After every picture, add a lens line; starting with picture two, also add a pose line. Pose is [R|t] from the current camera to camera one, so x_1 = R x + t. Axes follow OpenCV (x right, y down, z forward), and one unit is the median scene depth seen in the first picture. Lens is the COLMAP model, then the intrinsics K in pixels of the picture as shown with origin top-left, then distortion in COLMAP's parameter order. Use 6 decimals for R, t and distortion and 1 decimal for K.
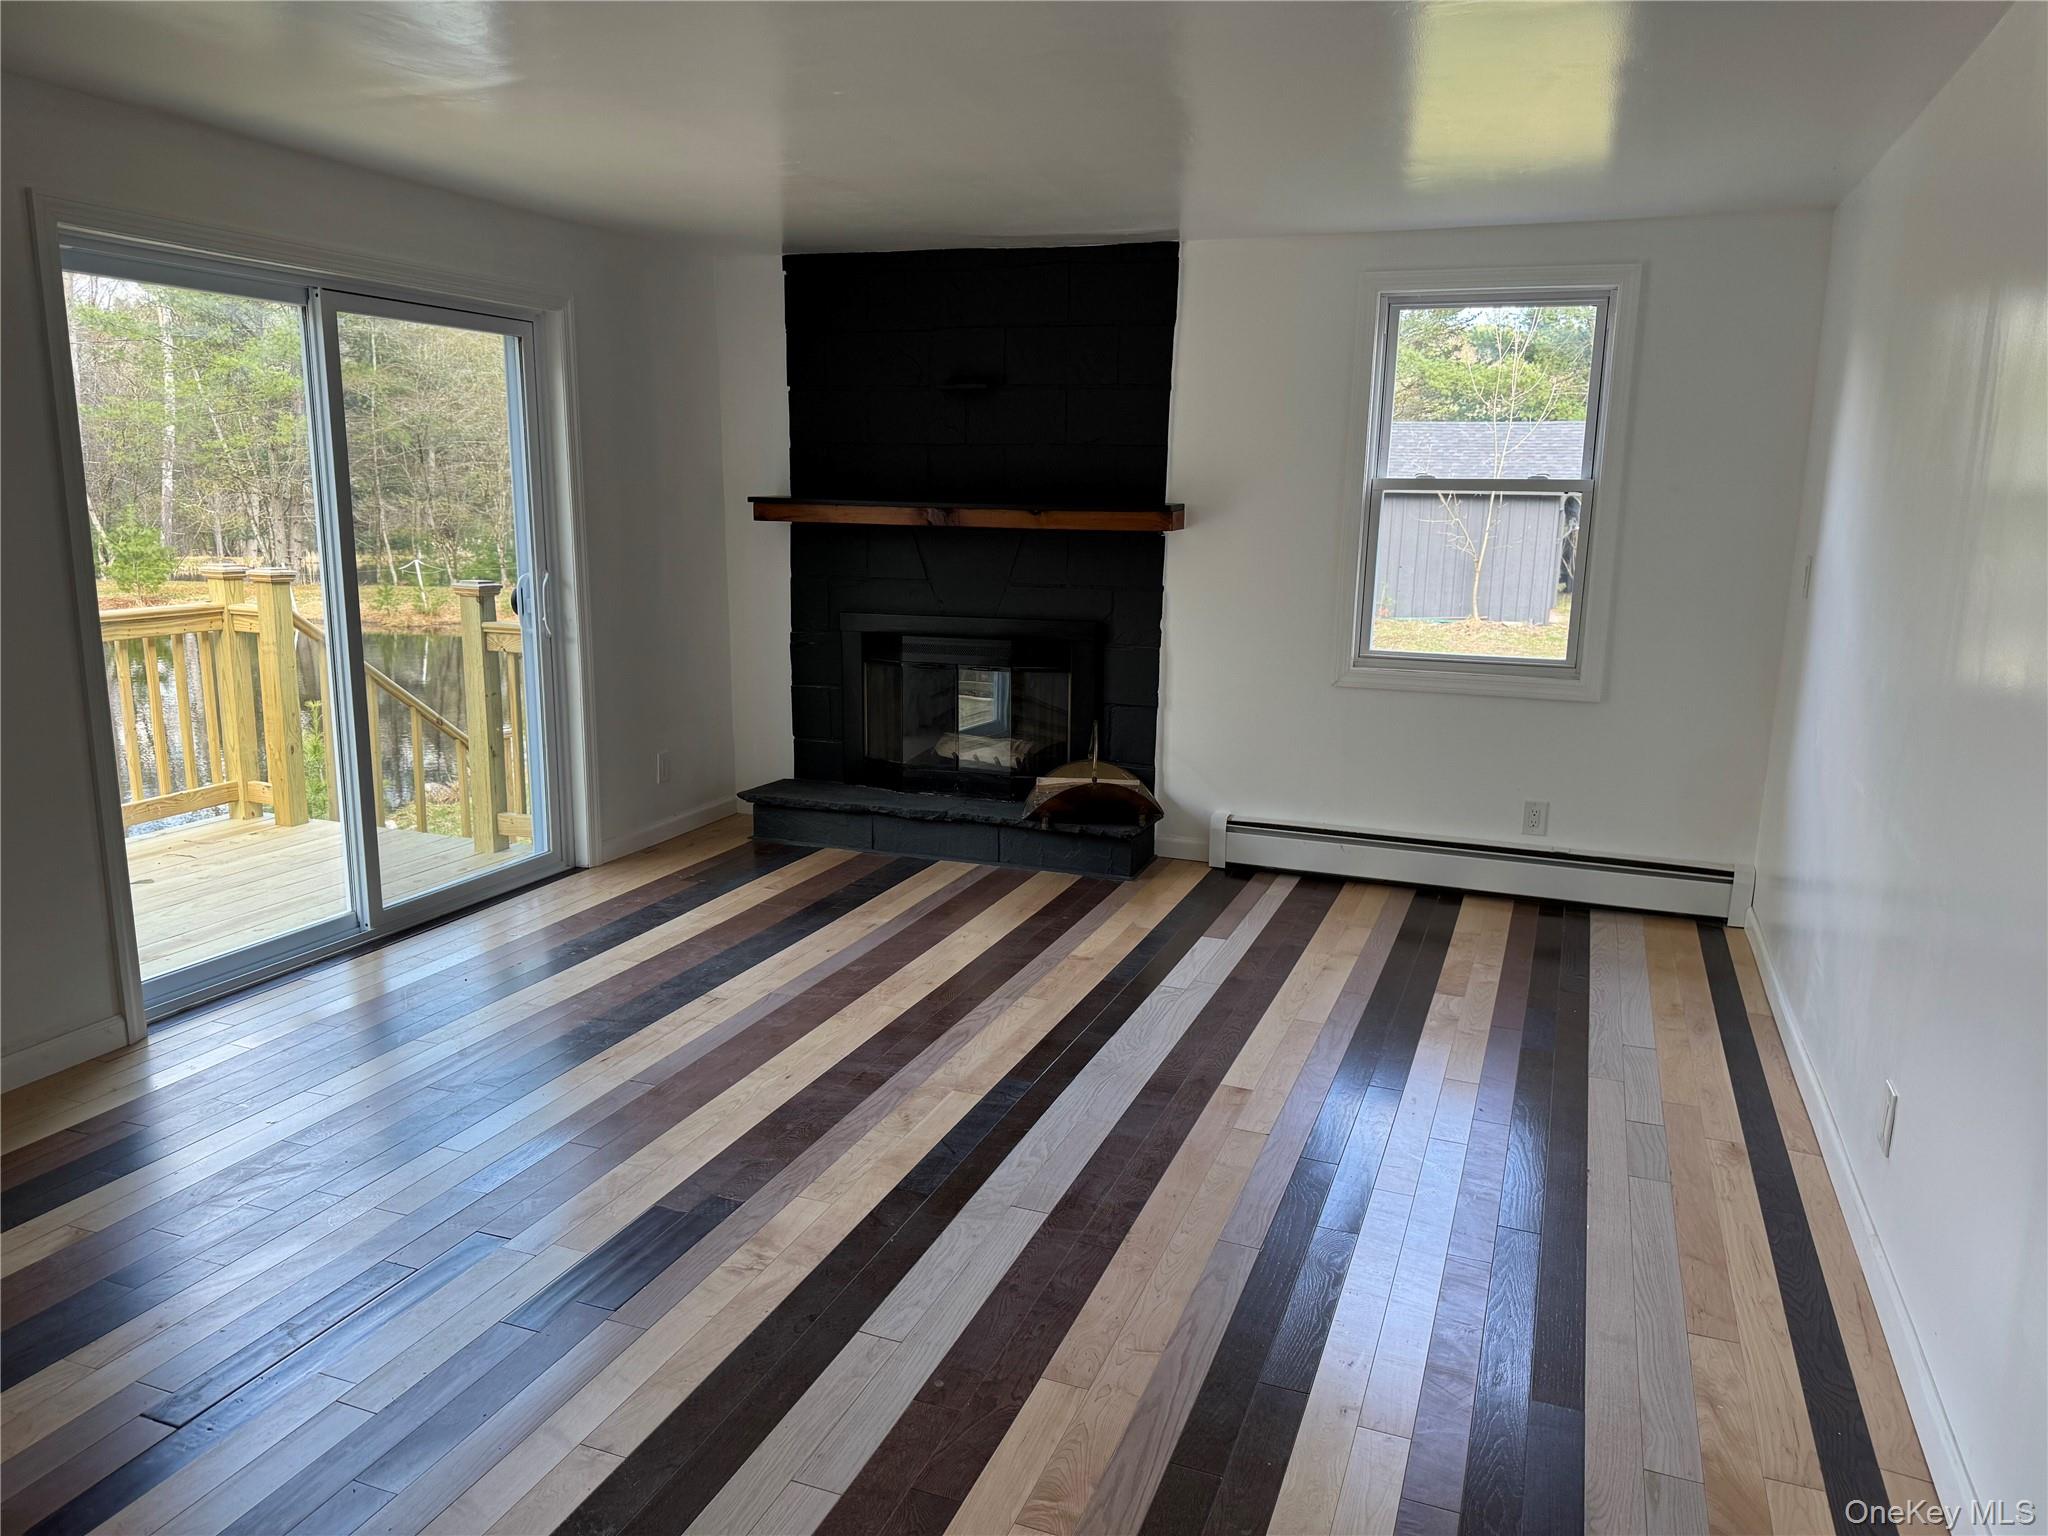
lens RADIAL K [[1408.7, 0, 1024.0], [0, 1408.7, 768.0], [0, 0, 1]] dist [0.005022, -0.042903]
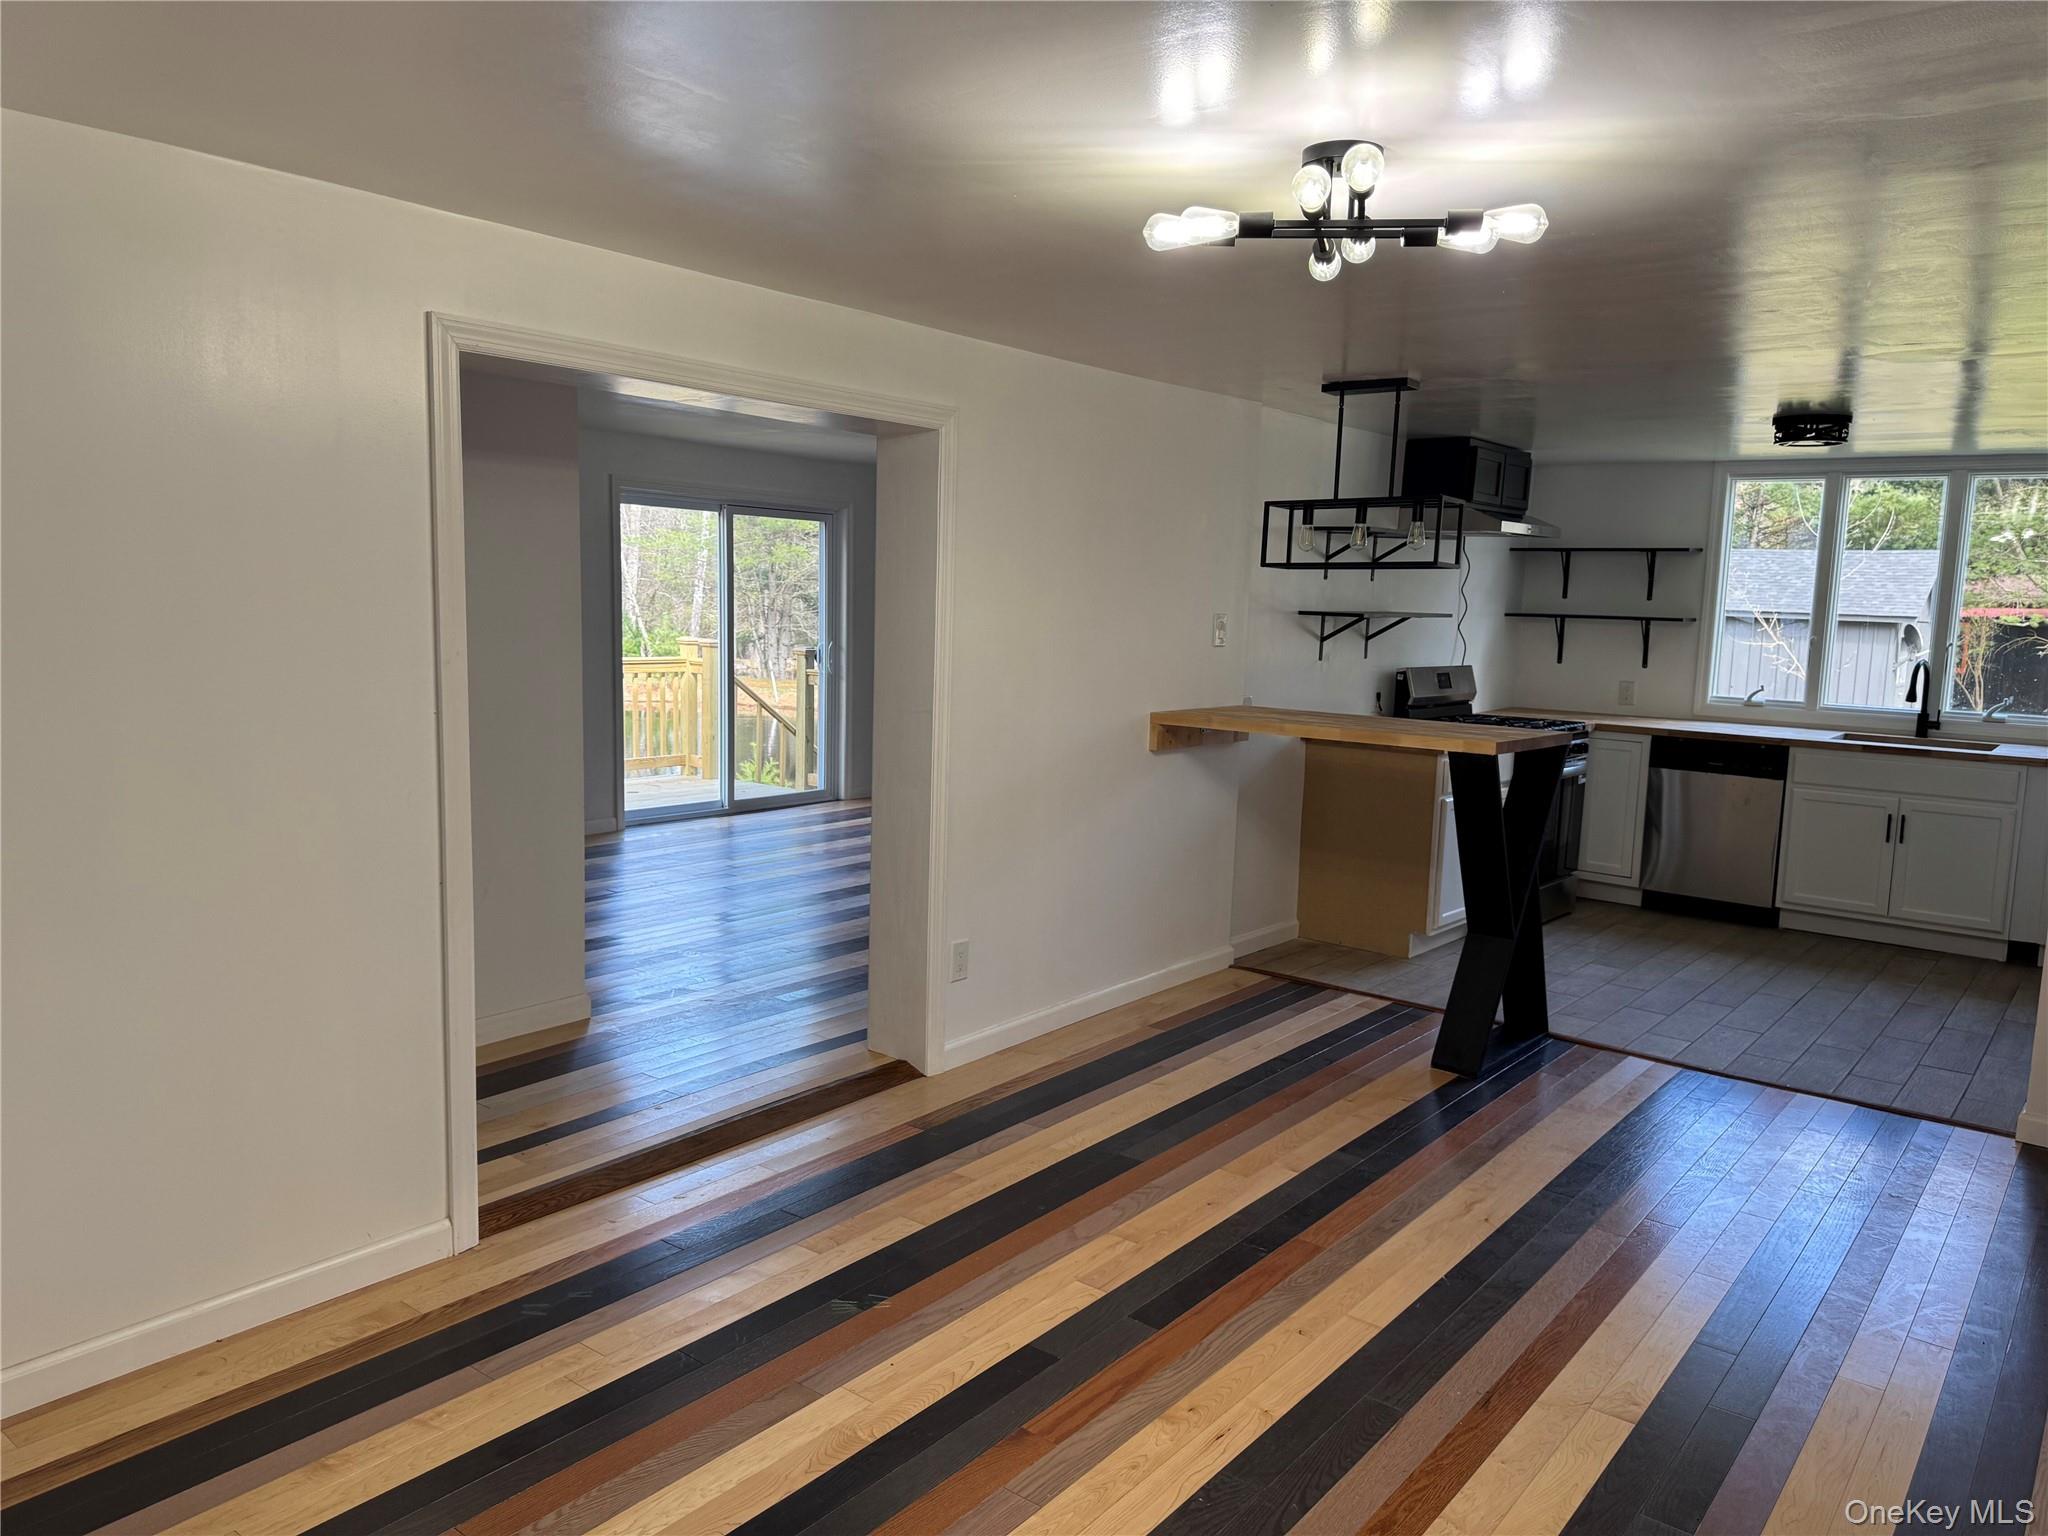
lens RADIAL K [[1408.7, 0, 1024.0], [0, 1408.7, 768.0], [0, 0, 1]] dist [0.005022, -0.042903]
pose [[0.949932, 0.046618, -0.308959, 0.498136], [-0.072437, 0.994725, -0.072623, 0.149266], [0.303944, 0.091367, 0.948299, -0.706677]]
